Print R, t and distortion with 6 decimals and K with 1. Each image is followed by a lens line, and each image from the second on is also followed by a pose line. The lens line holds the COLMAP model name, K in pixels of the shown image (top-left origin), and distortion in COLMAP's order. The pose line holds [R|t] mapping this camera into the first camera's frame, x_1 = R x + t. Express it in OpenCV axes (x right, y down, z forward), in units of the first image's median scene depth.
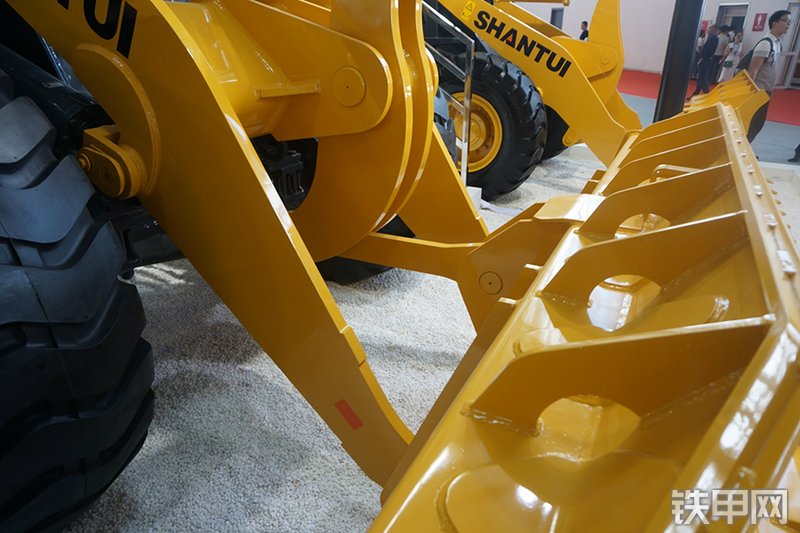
lens RADIAL K [[533.6, 0, 400.0], [0, 533.6, 266.5], [0, 0, 1]] dist [-0.054195, 0.037056]
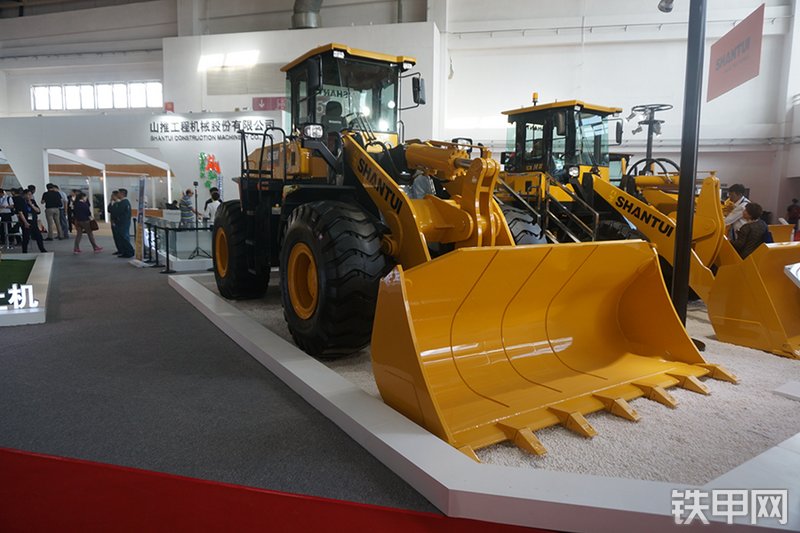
lens RADIAL K [[533.6, 0, 400.0], [0, 533.6, 266.5], [0, 0, 1]] dist [-0.054195, 0.037056]
pose [[0.863553, 0.060179, -0.500655, 0.404053], [-0.207505, 0.947302, -0.244049, 0.247932], [0.459585, 0.314637, 0.830533, -0.575223]]
